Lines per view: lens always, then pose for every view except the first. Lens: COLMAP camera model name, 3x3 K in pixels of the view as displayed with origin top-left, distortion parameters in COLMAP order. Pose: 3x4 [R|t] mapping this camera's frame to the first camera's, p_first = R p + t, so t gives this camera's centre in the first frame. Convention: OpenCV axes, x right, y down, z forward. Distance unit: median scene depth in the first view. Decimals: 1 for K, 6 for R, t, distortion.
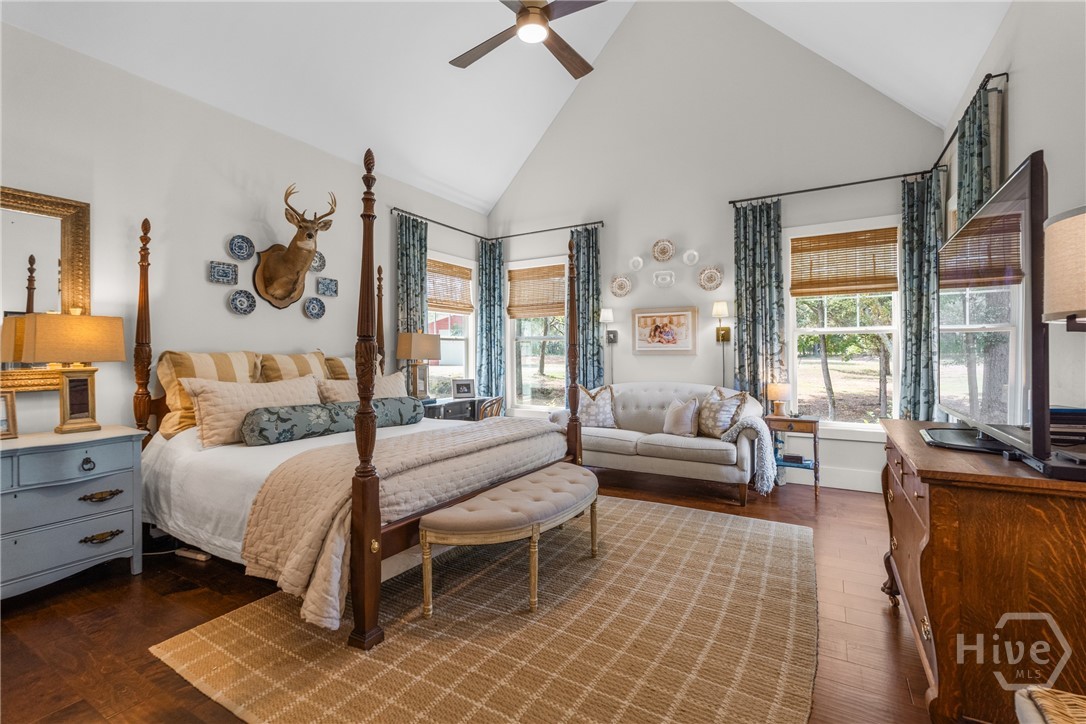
lens RADIAL K [[484.7, 0, 538.8], [0, 484.7, 354.2], [0, 0, 1]] dist [-0.004320, 0.000461]
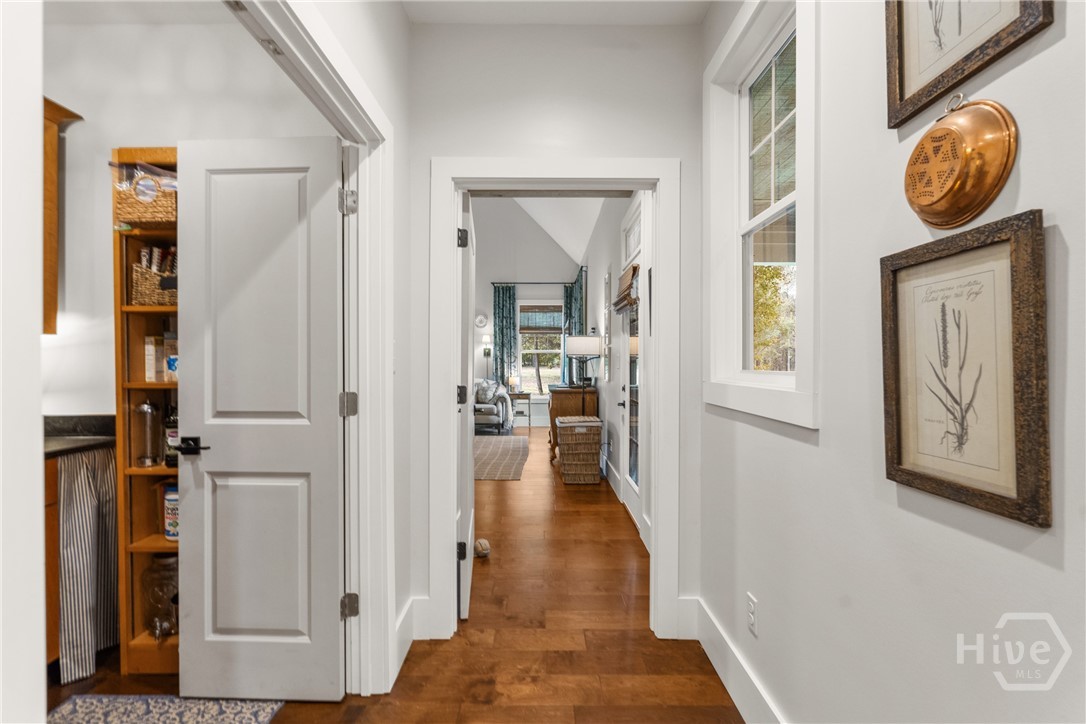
lens RADIAL K [[484.7, 0, 542.3], [0, 484.7, 362.7], [0, 0, 1]] dist [-0.004320, 0.000461]
pose [[0.858926, 0.007435, 0.512046, -0.432442], [-0.006500, 0.999972, -0.003616, 0.006733], [-0.512059, -0.000223, 0.858950, -0.787155]]
